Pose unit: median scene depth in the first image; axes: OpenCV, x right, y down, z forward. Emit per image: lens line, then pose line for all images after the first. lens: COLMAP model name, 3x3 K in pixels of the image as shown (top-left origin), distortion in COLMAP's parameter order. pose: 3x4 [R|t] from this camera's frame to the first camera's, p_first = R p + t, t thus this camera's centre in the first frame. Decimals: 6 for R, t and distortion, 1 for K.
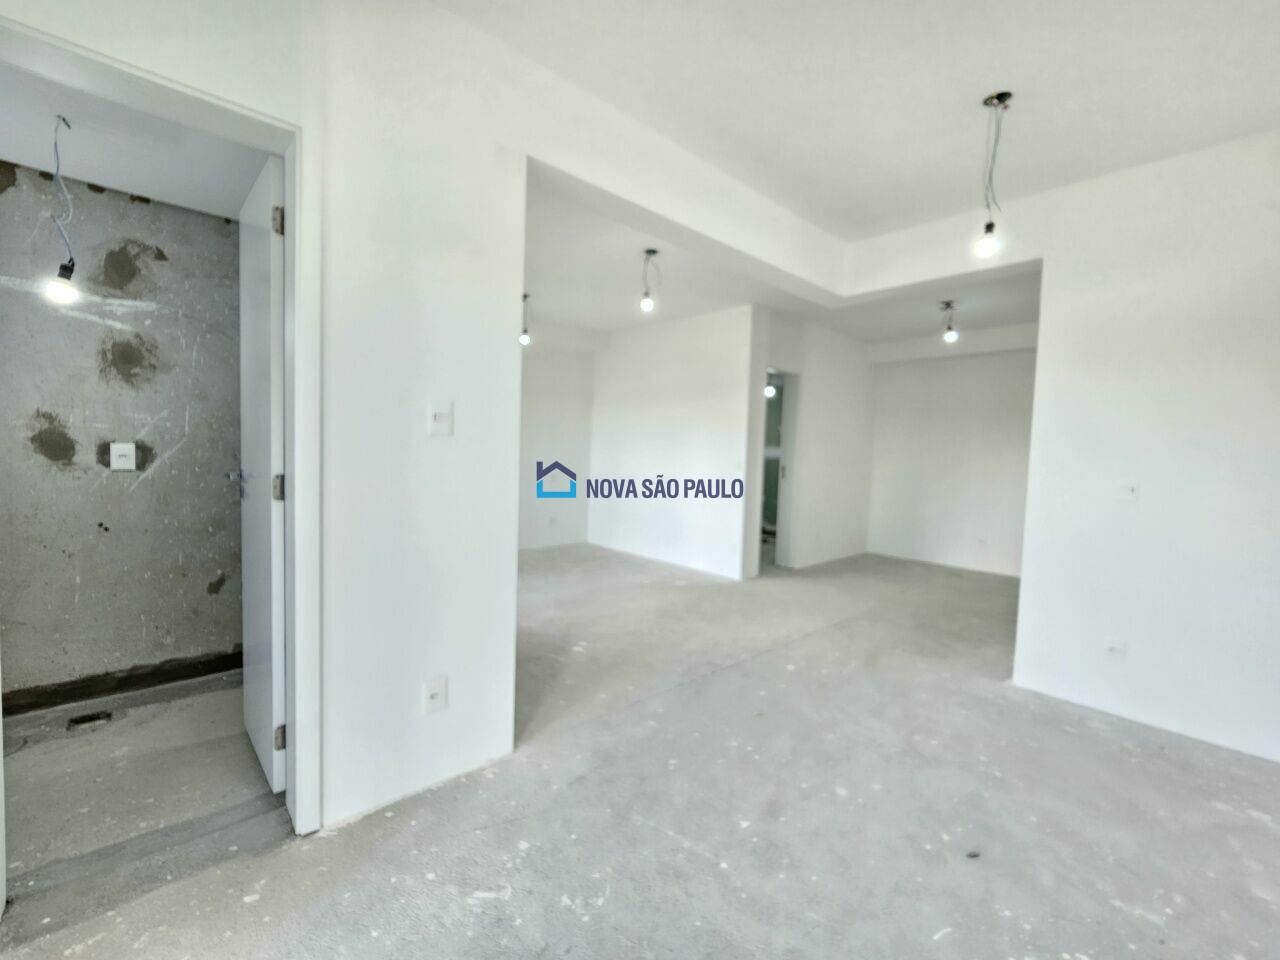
lens RADIAL K [[527.5, 0, 642.0], [0, 527.5, 483.8], [0, 0, 1]] dist [-0.000662, -0.000121]
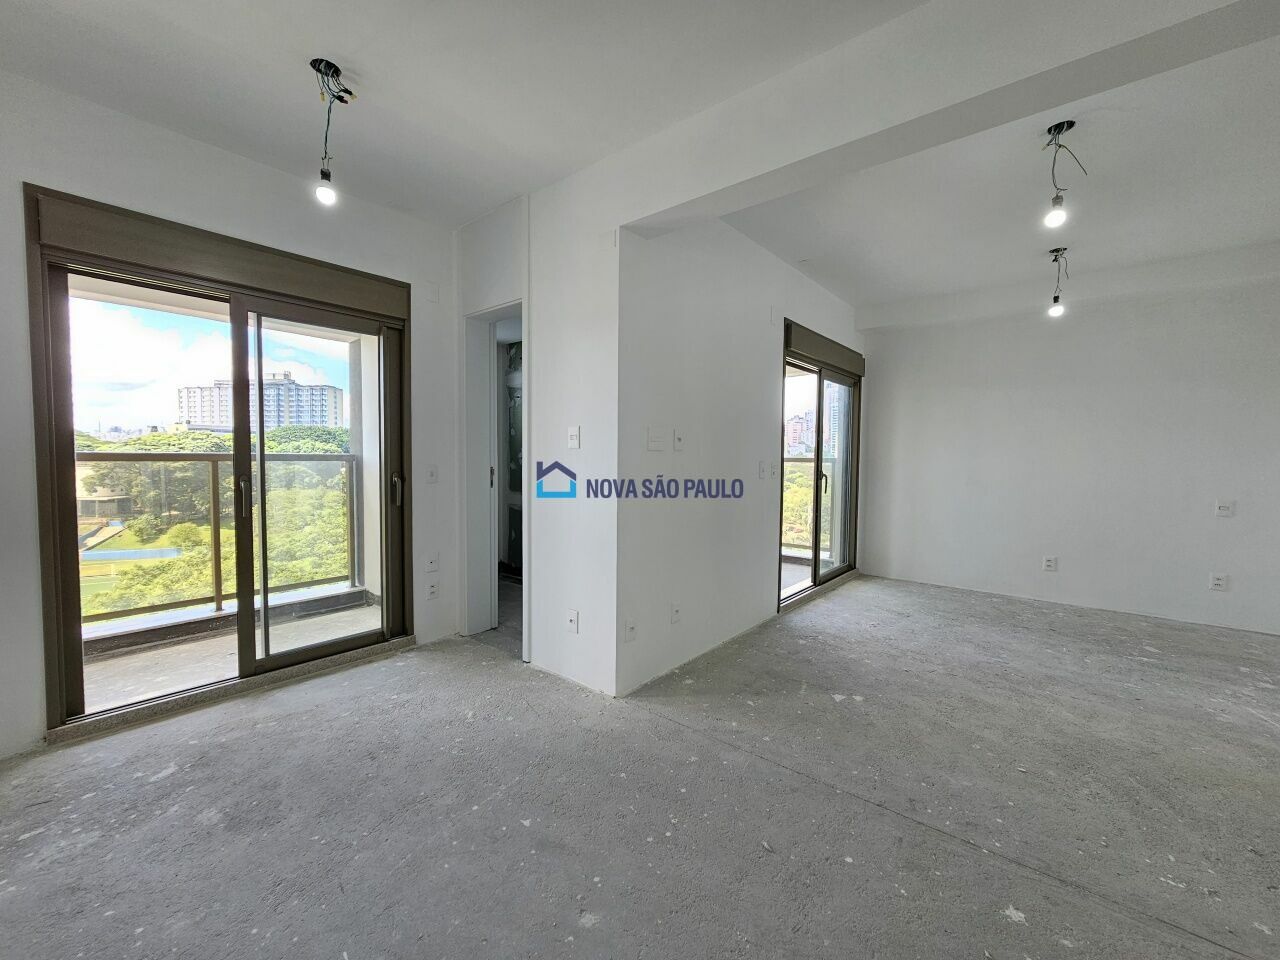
lens RADIAL K [[517.3, 0, 640.0], [0, 517.3, 480.0], [0, 0, 1]] dist [-0.001721, -0.000088]
pose [[0.144230, 0.012766, -0.989462, 1.091504], [-0.065437, 0.997851, 0.003336, -0.018865], [0.987378, 0.064266, 0.144755, 0.947070]]
